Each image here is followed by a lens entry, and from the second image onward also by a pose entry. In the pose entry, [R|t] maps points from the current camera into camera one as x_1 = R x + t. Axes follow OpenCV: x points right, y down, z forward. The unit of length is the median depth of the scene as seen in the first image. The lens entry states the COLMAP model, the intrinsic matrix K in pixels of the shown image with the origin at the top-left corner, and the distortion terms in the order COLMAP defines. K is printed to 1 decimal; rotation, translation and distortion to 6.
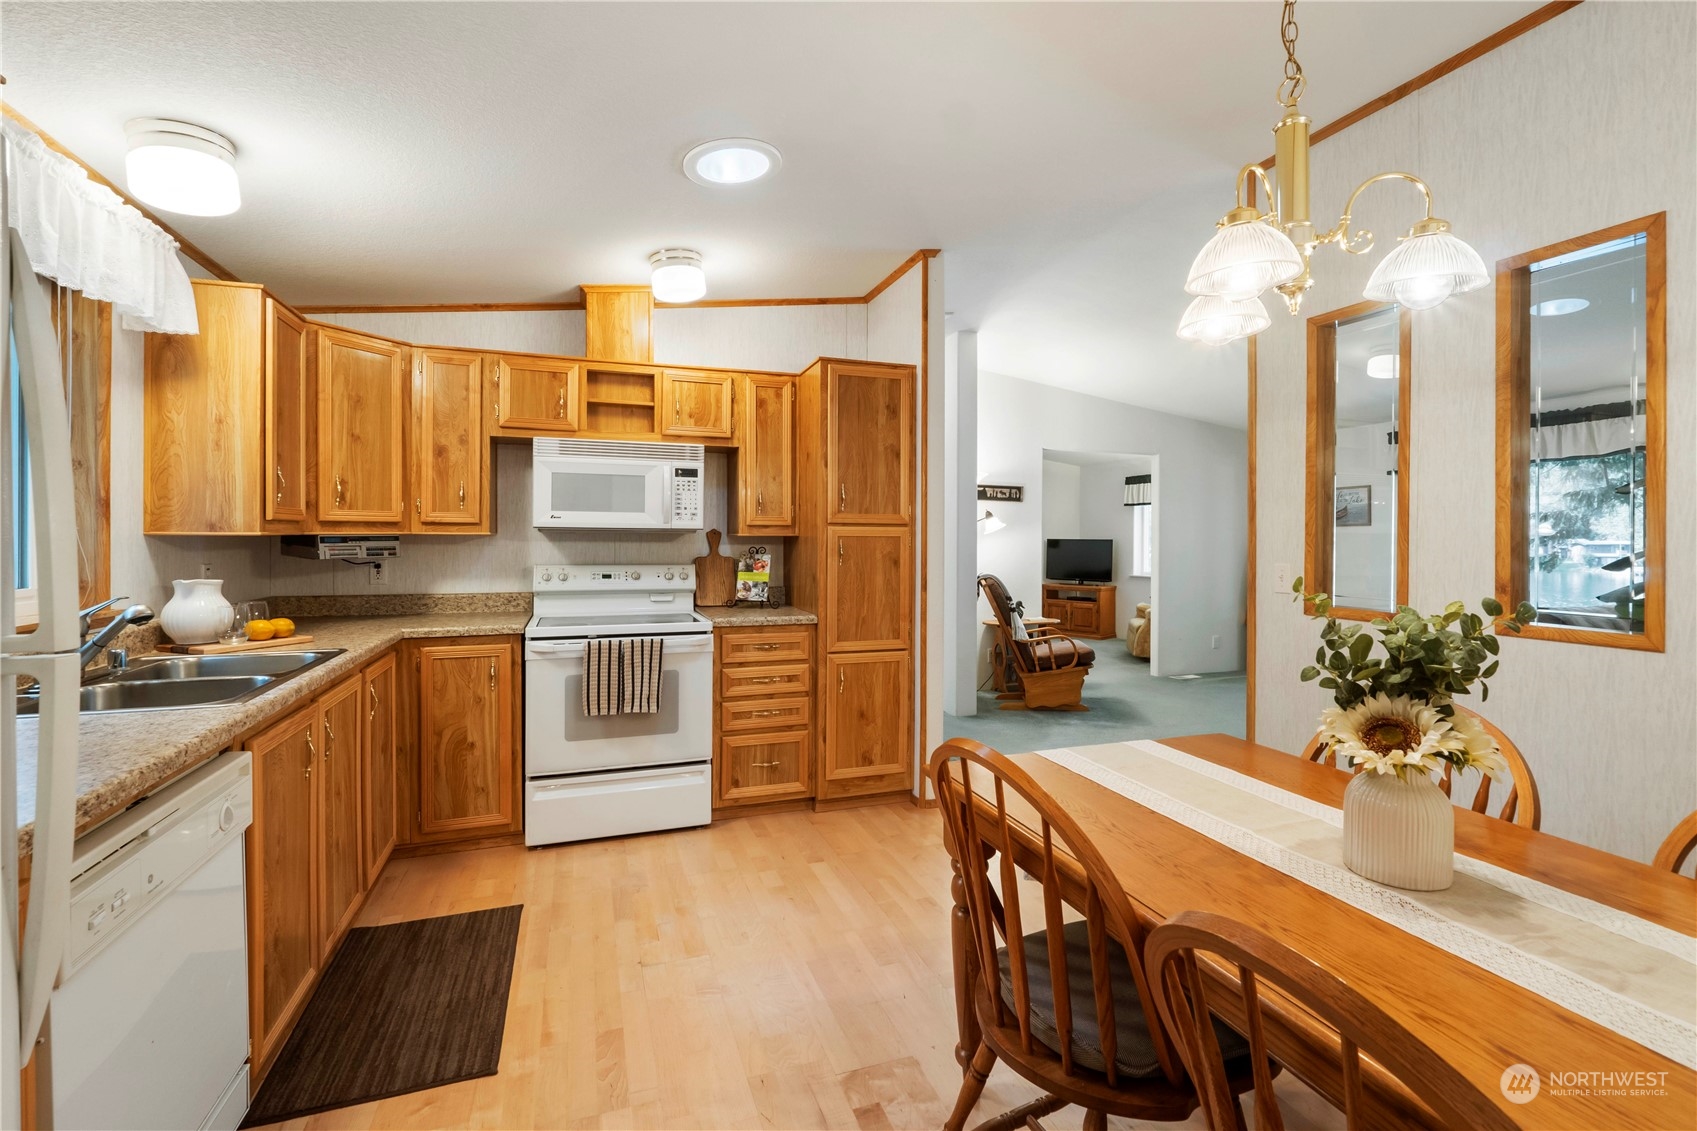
lens RADIAL K [[736.3, 0, 864.0], [0, 736.3, 537.3], [0, 0, 1]] dist [-0.004734, -0.001356]
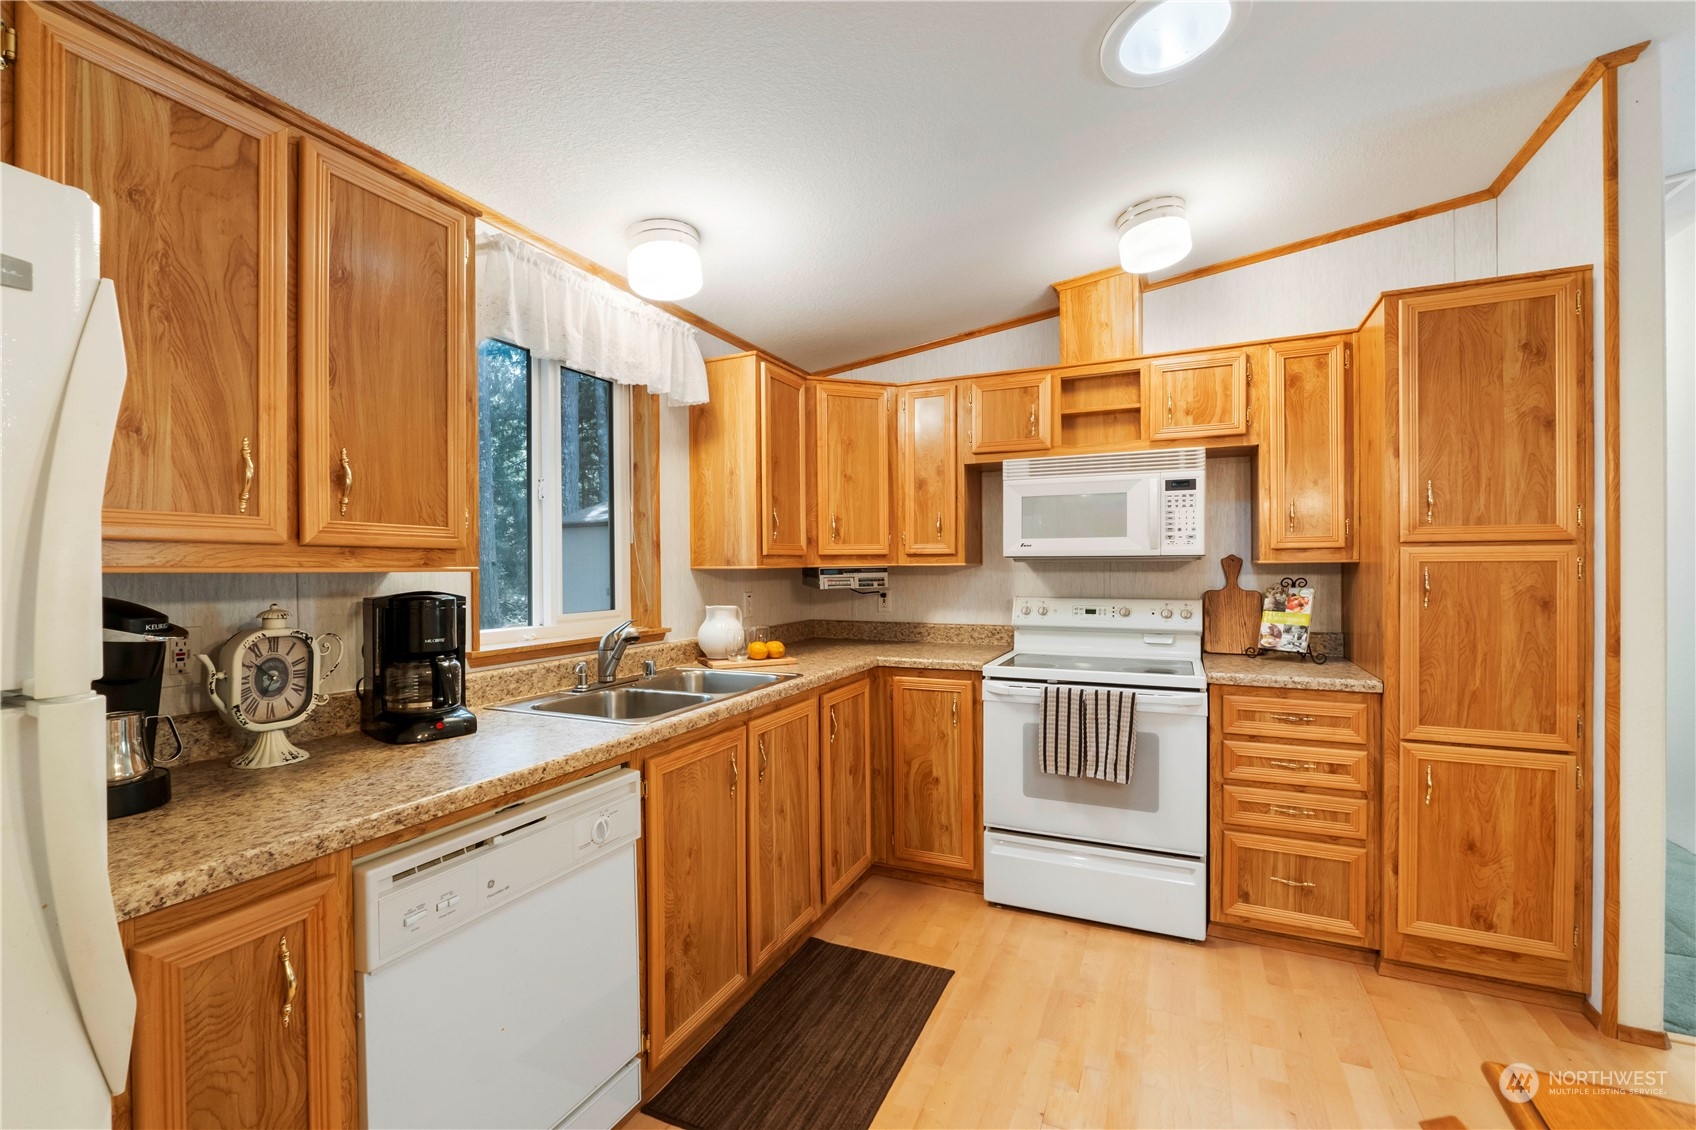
lens RADIAL K [[735.9, 0, 831.5], [0, 735.9, 571.0], [0, 0, 1]] dist [-0.004734, -0.001356]
pose [[0.709750, -0.005422, -0.704433, 0.056234], [0.010169, 0.999945, 0.002550, -0.000413], [0.704380, -0.008974, 0.709766, 0.193964]]
